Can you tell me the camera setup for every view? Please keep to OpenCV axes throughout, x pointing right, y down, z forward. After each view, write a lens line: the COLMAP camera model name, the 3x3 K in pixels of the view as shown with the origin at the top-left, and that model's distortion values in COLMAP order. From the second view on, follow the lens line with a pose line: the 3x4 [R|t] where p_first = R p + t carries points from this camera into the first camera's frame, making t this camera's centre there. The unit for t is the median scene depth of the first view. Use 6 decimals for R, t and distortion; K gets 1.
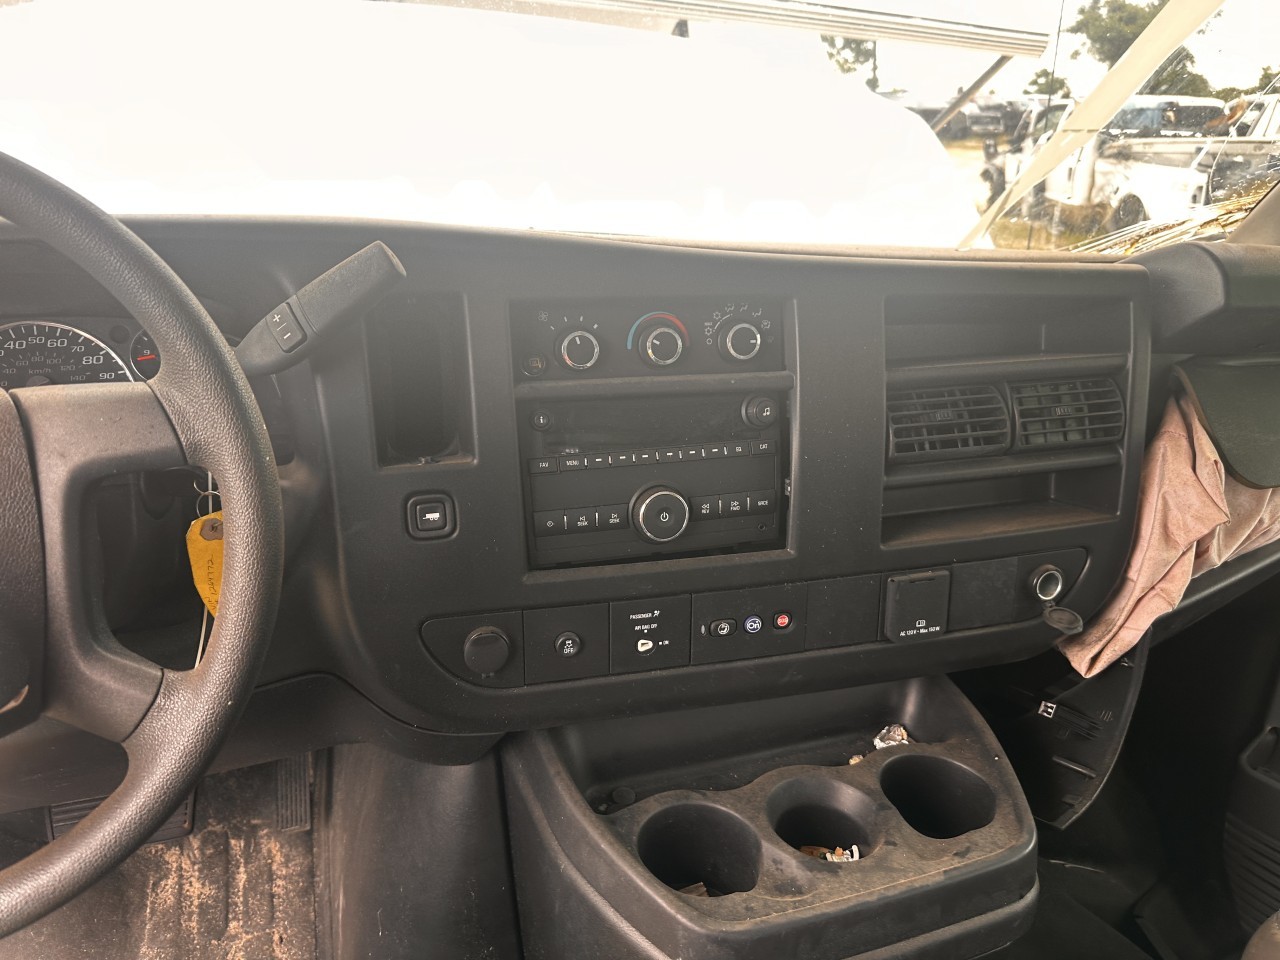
lens RADIAL K [[966.1, 0, 628.4], [0, 966.1, 479.1], [0, 0, 1]] dist [0.085297, -0.062294]
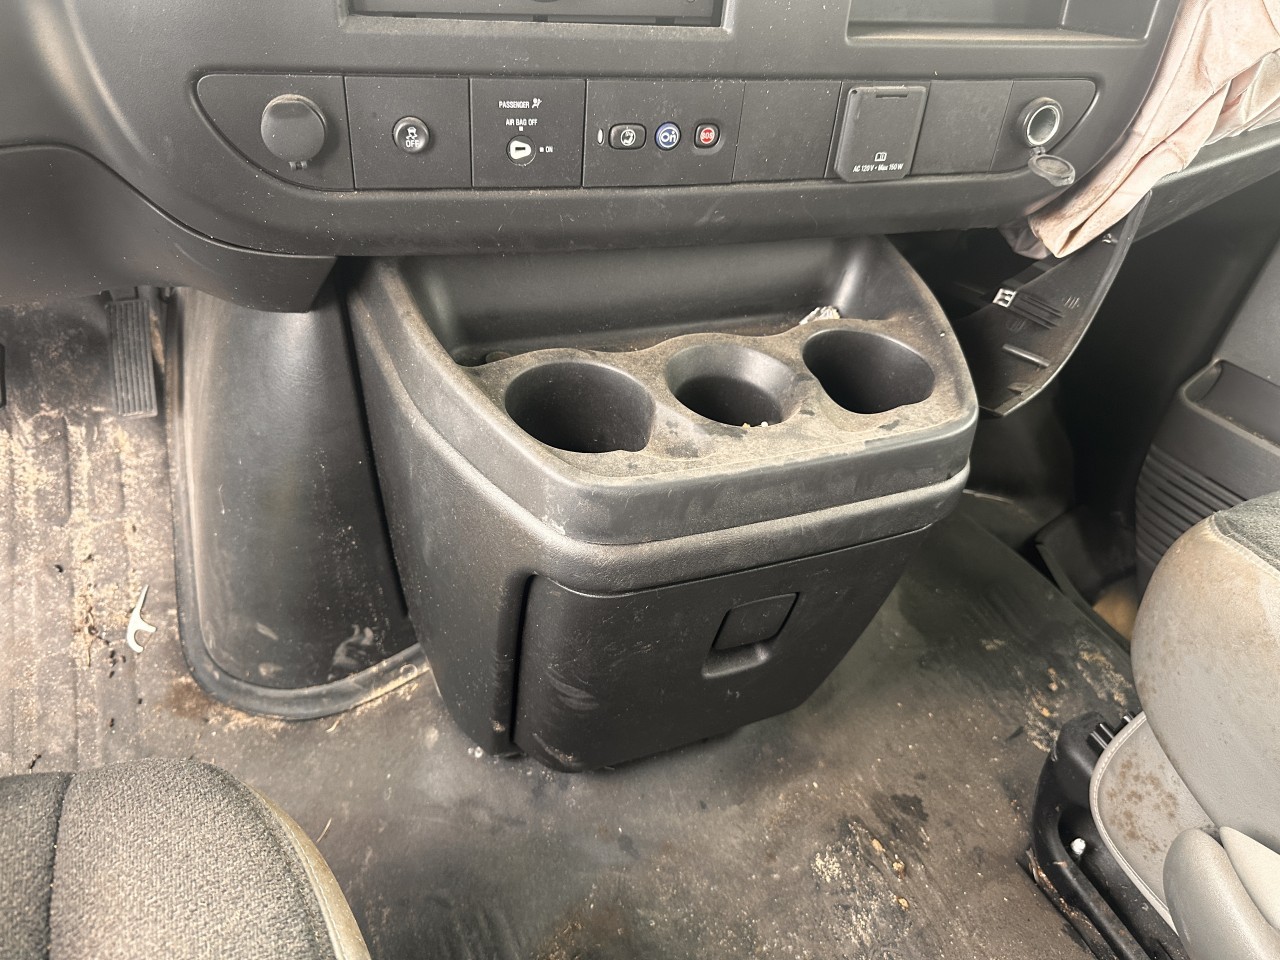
lens RADIAL K [[884.0, 0, 631.9], [0, 884.0, 479.6], [0, 0, 1]] dist [0.174943, -0.157603]
pose [[0.997447, 0.035666, 0.061868, 0.063058], [-0.052269, 0.954928, 0.292198, 0.188679], [-0.048658, -0.294686, 0.954355, 0.229207]]
